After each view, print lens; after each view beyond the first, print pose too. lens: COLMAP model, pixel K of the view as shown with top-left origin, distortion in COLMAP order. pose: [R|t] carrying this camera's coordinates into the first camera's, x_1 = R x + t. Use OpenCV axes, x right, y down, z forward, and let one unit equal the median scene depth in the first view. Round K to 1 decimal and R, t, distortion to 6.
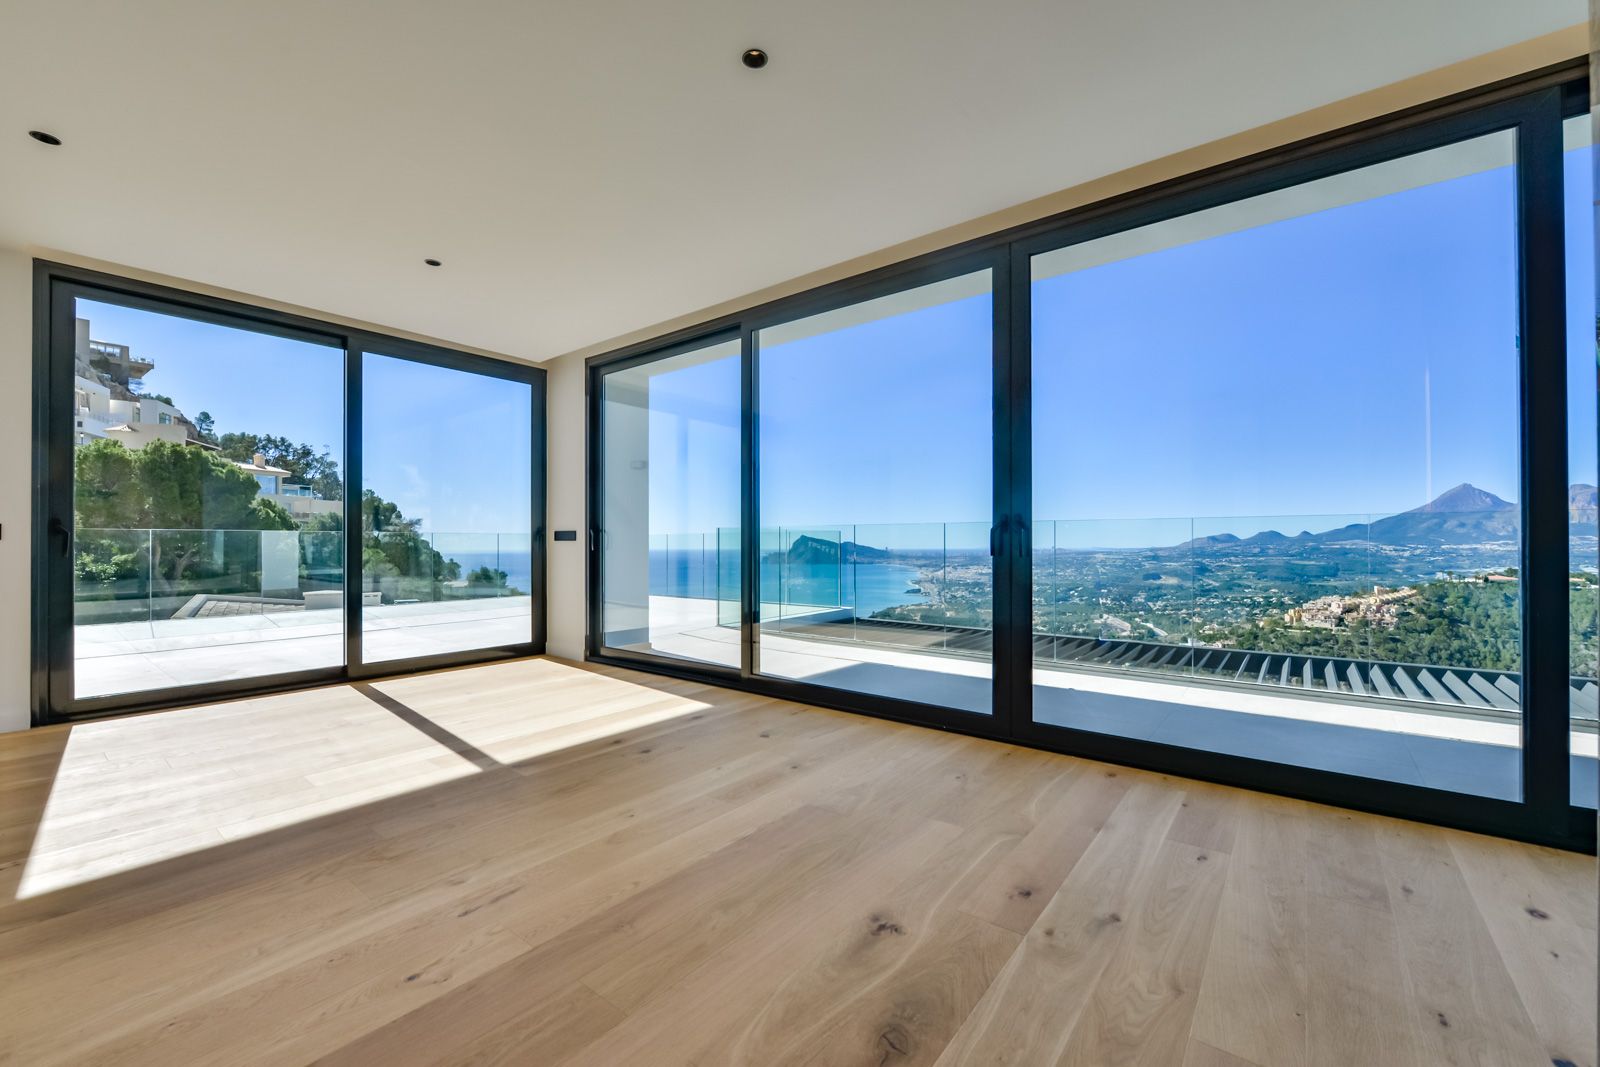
lens RADIAL K [[658.5, 0, 799.4], [0, 658.5, 533.9], [0, 0, 1]] dist [-0.007467, -0.000545]
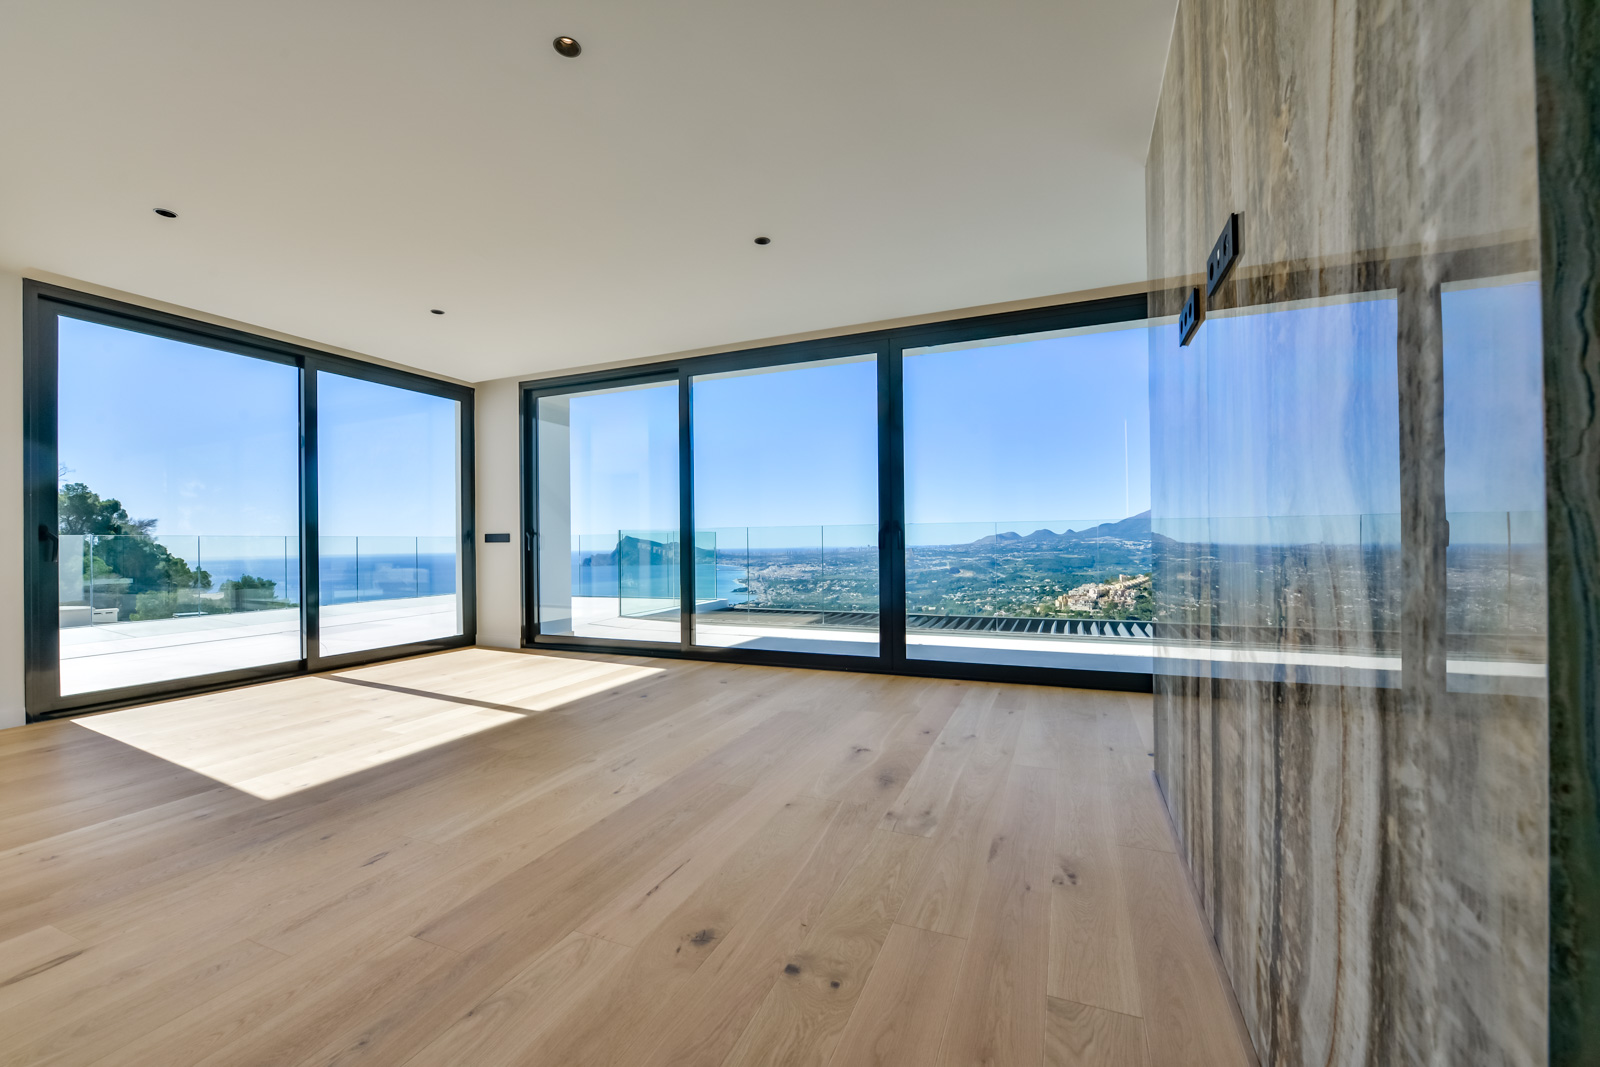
lens RADIAL K [[655.0, 0, 797.4], [0, 655.0, 533.3], [0, 0, 1]] dist [0.000871, 0.000098]
pose [[0.965785, -0.005837, 0.259279, -0.156575], [0.006120, 0.999981, -0.000285, -0.002115], [-0.259273, 0.001862, 0.965802, -0.221270]]
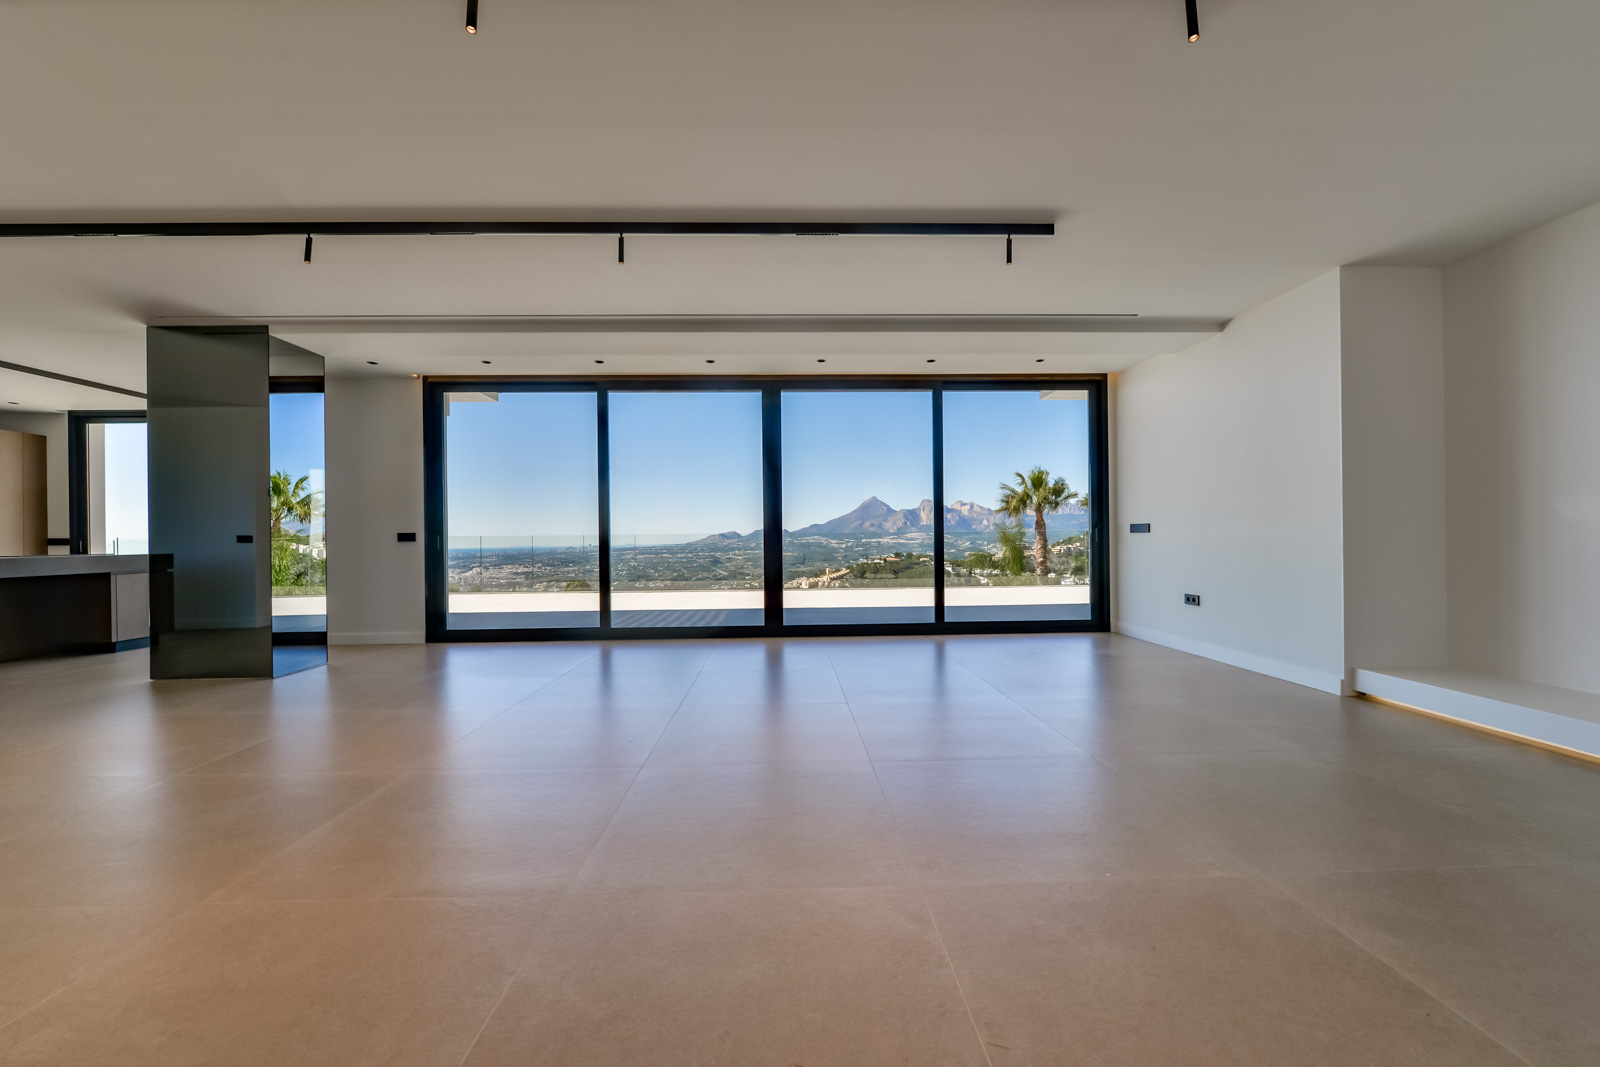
lens RADIAL K [[655.0, 0, 809.5], [0, 655.0, 539.3], [0, 0, 1]] dist [0.000871, 0.000098]
pose [[0.762092, -0.007427, 0.647426, -0.544482], [0.000553, 0.999941, 0.010820, 0.016232], [-0.647469, -0.007888, 0.762051, -0.381641]]
